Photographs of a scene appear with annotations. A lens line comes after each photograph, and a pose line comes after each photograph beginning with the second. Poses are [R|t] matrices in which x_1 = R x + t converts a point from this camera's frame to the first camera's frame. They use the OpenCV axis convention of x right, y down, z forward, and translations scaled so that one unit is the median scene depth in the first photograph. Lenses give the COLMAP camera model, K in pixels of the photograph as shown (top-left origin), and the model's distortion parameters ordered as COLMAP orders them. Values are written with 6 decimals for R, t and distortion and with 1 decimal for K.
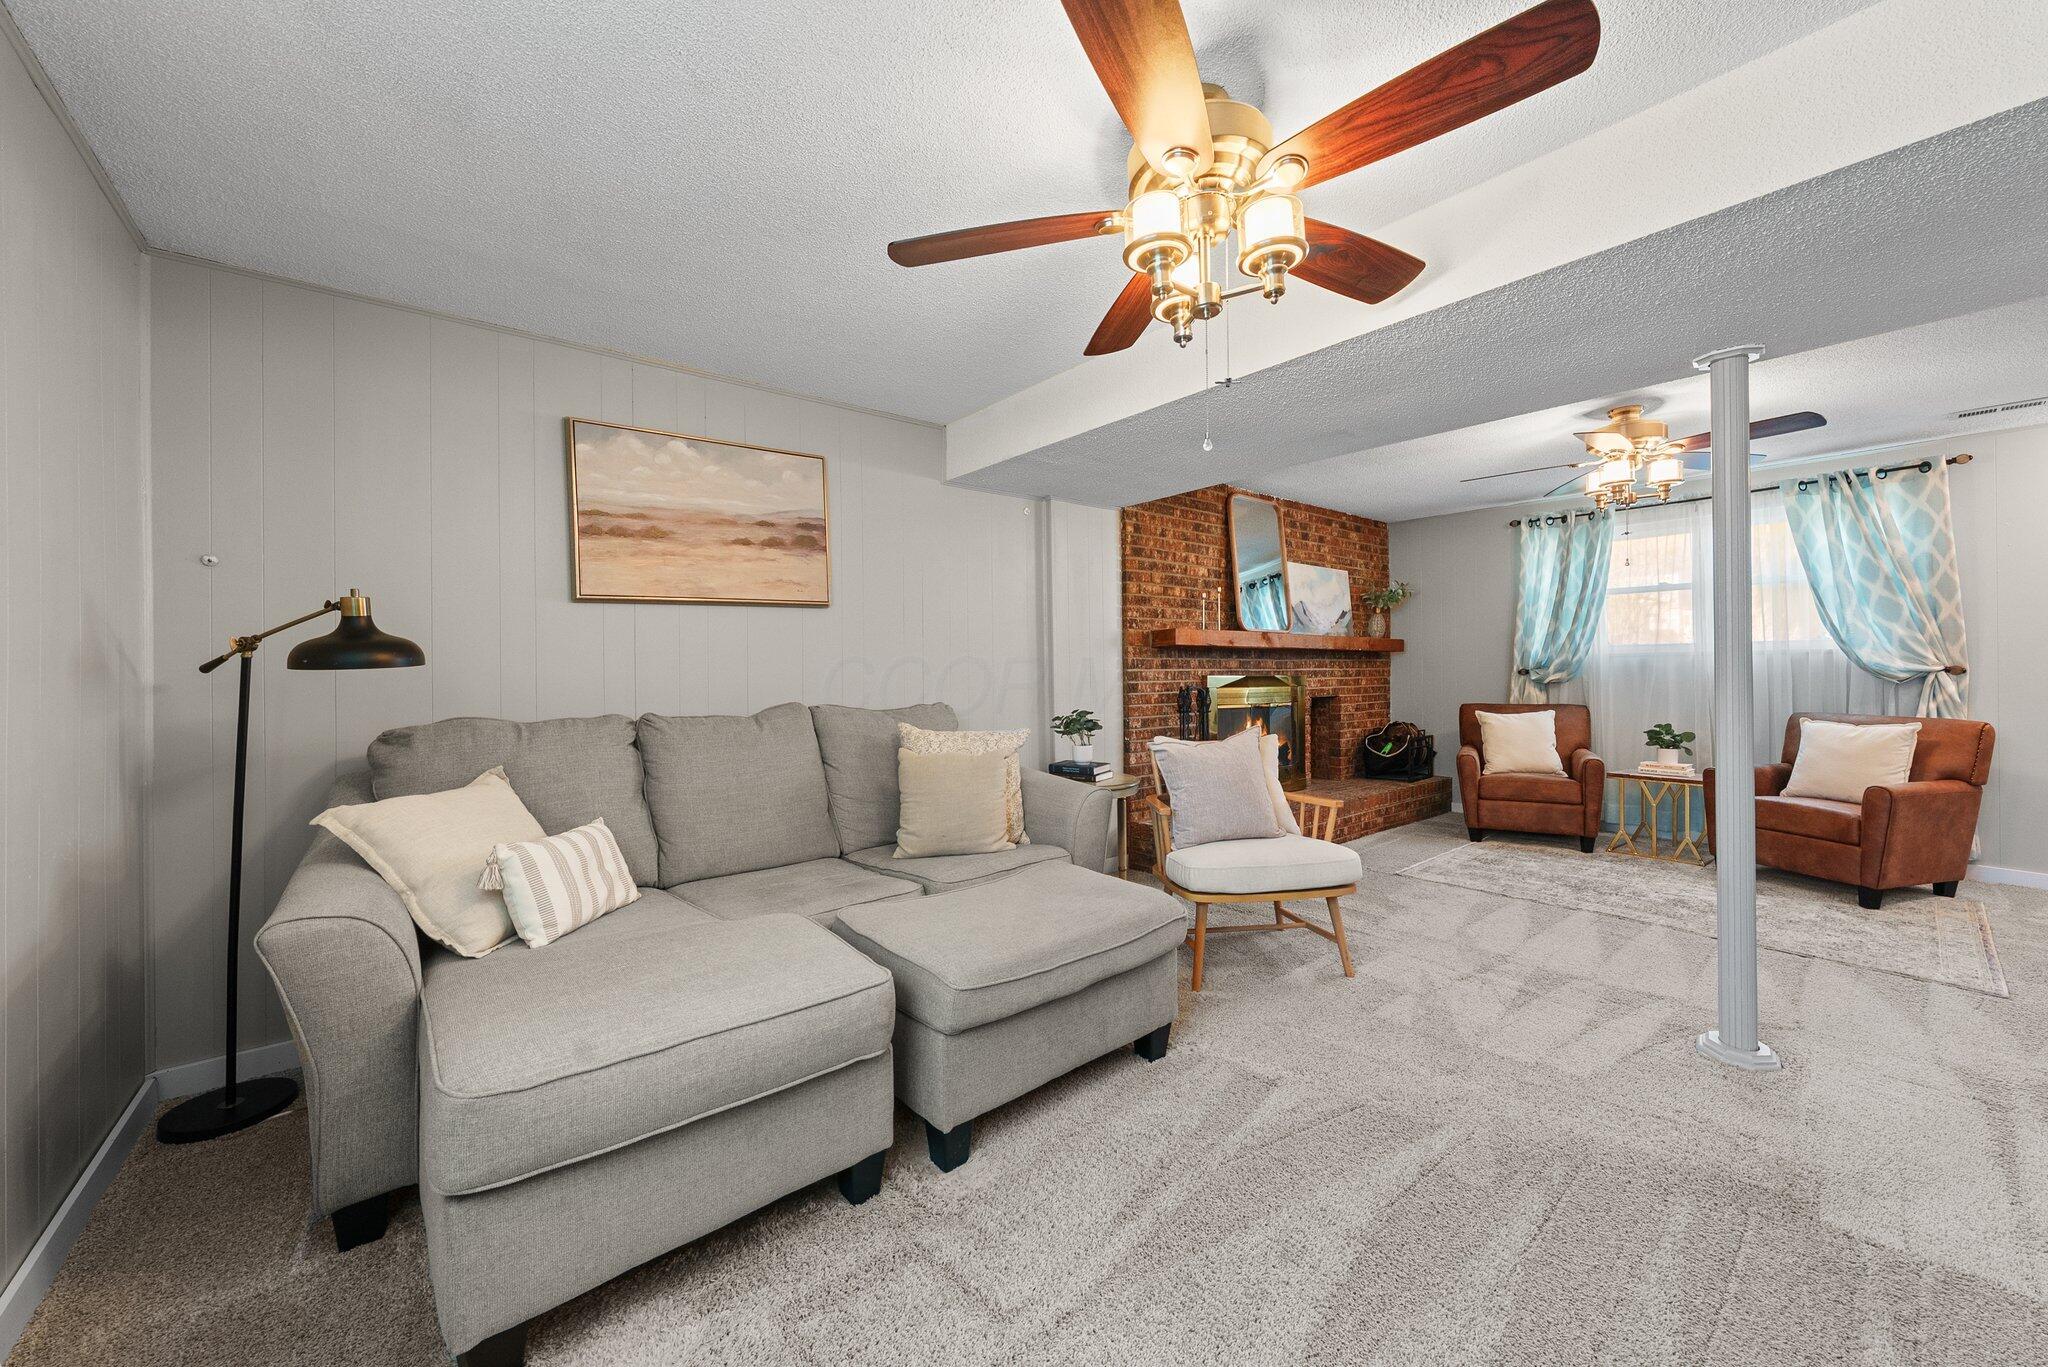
lens RADIAL K [[748.1, 0, 1014.0], [0, 748.1, 665.9], [0, 0, 1]] dist [-0.002254, -0.000138]
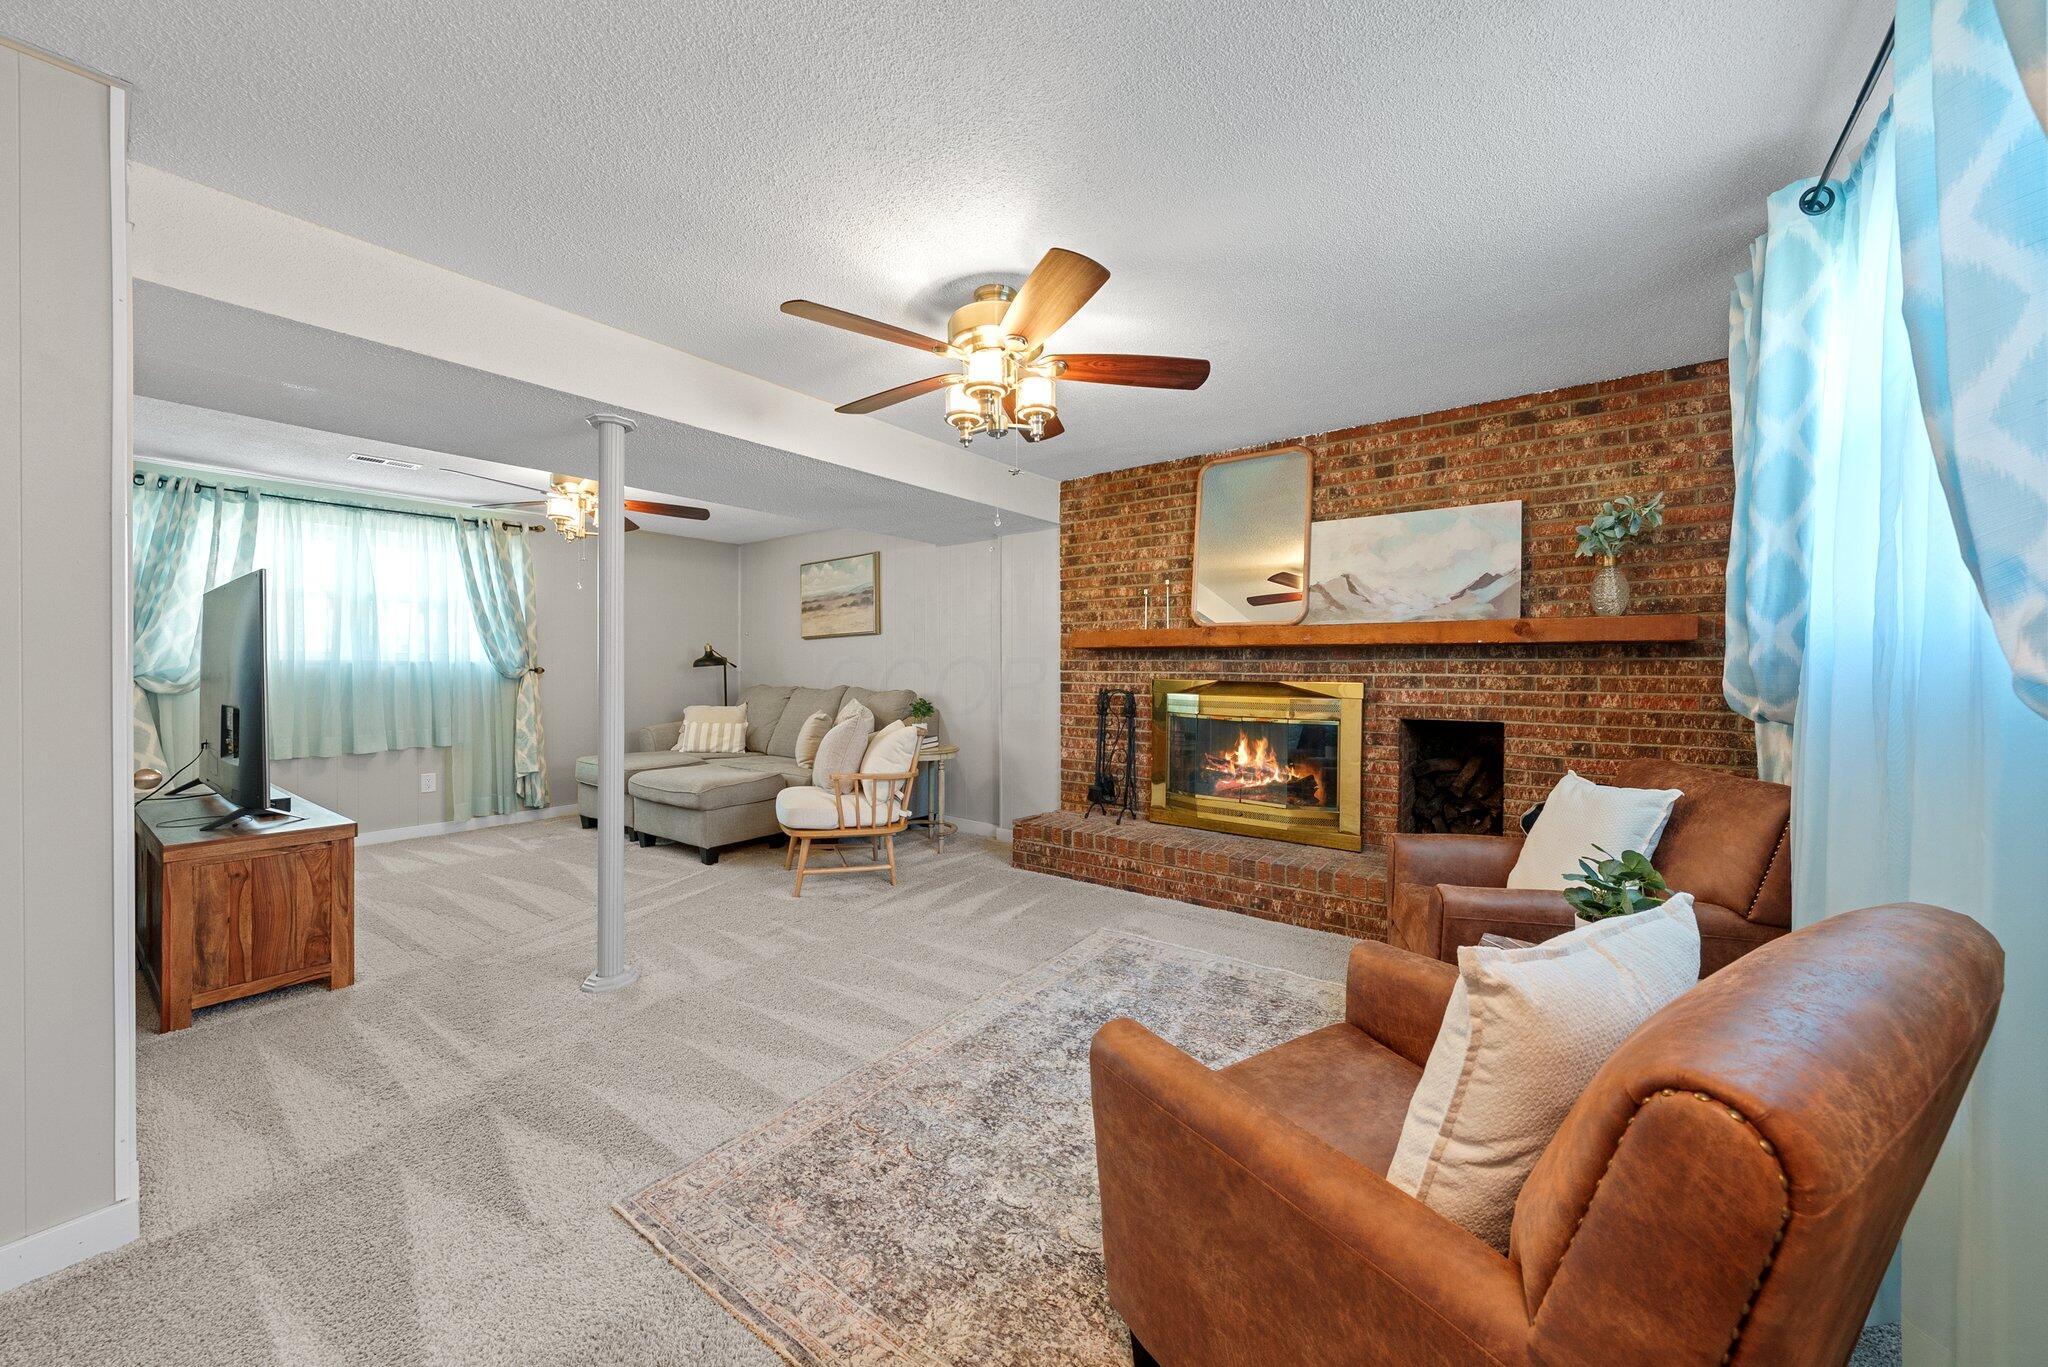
lens RADIAL K [[748.1, 0, 1014.0], [0, 748.1, 665.9], [0, 0, 1]] dist [-0.002254, -0.000138]
pose [[0.239763, 0.004427, -0.970821, 1.093712], [-0.000658, 0.999990, 0.004397, -0.006587], [0.970831, -0.000416, 0.239763, 0.609700]]
